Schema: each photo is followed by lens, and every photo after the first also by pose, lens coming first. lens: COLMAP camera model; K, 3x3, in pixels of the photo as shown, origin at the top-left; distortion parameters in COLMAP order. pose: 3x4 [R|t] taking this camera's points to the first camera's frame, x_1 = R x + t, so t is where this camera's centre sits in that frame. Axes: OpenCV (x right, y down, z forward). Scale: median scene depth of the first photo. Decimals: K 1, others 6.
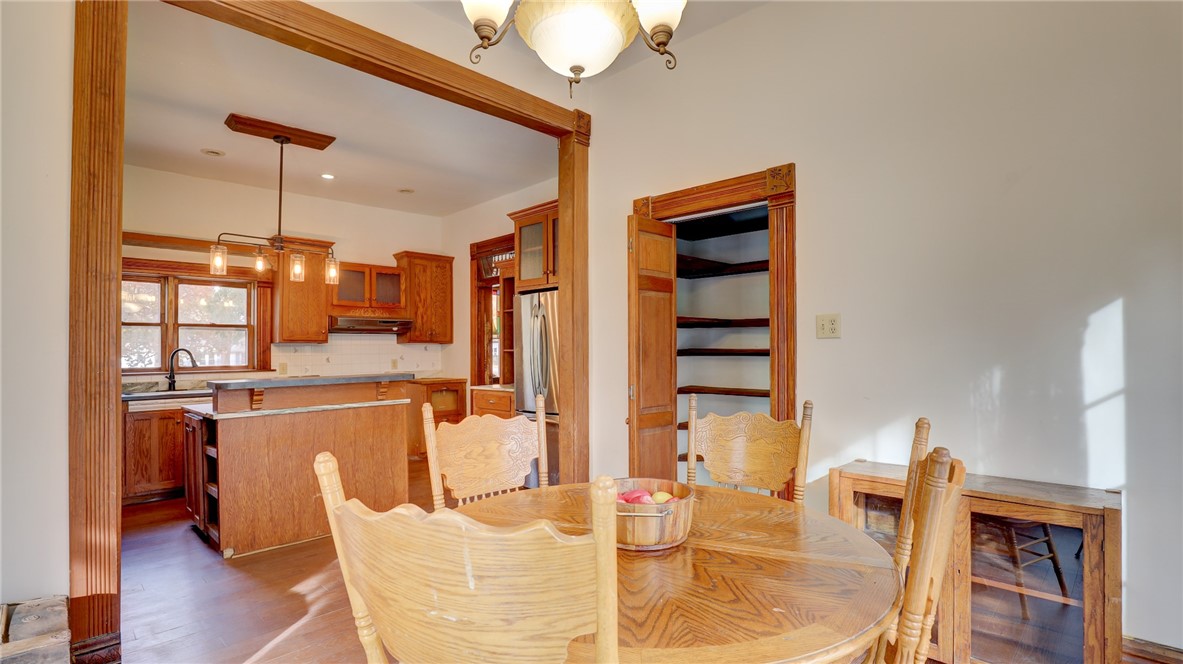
lens RADIAL K [[554.1, 0, 599.1], [0, 554.1, 340.7], [0, 0, 1]] dist [-0.036585, 0.006745]
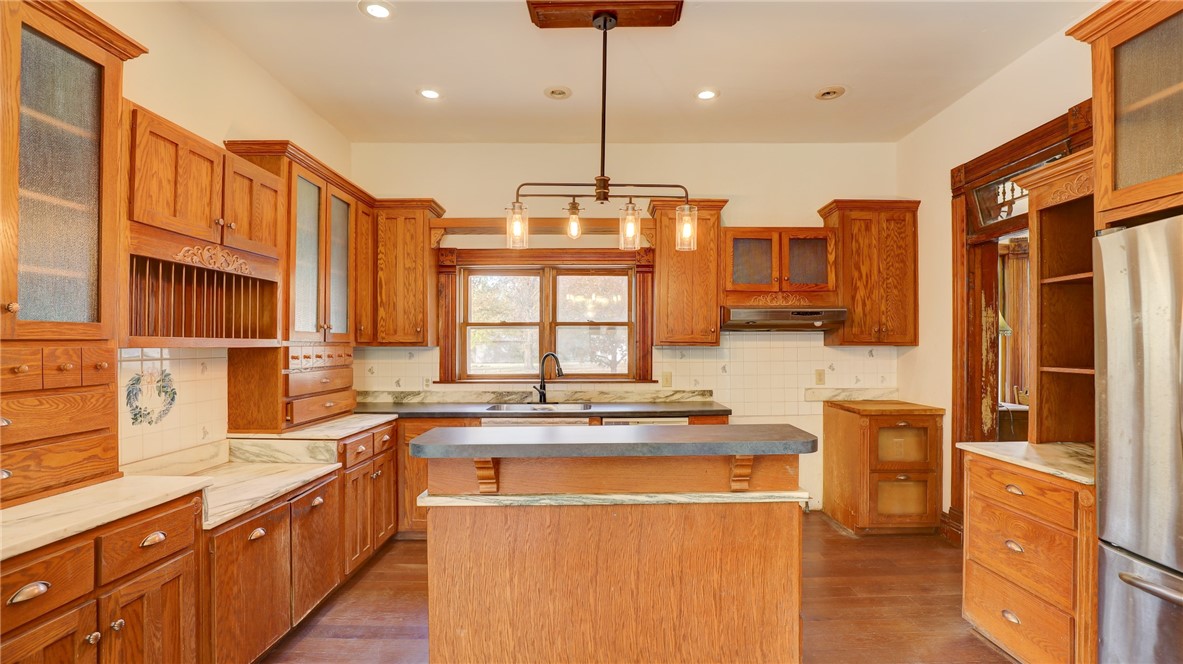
lens RADIAL K [[554.1, 0, 603.4], [0, 554.1, 341.8], [0, 0, 1]] dist [-0.036585, 0.006745]
pose [[0.710927, 0.007106, -0.703230, -0.106119], [0.006649, 0.999836, 0.016825, -0.013819], [0.703235, -0.016638, 0.710763, 0.400185]]
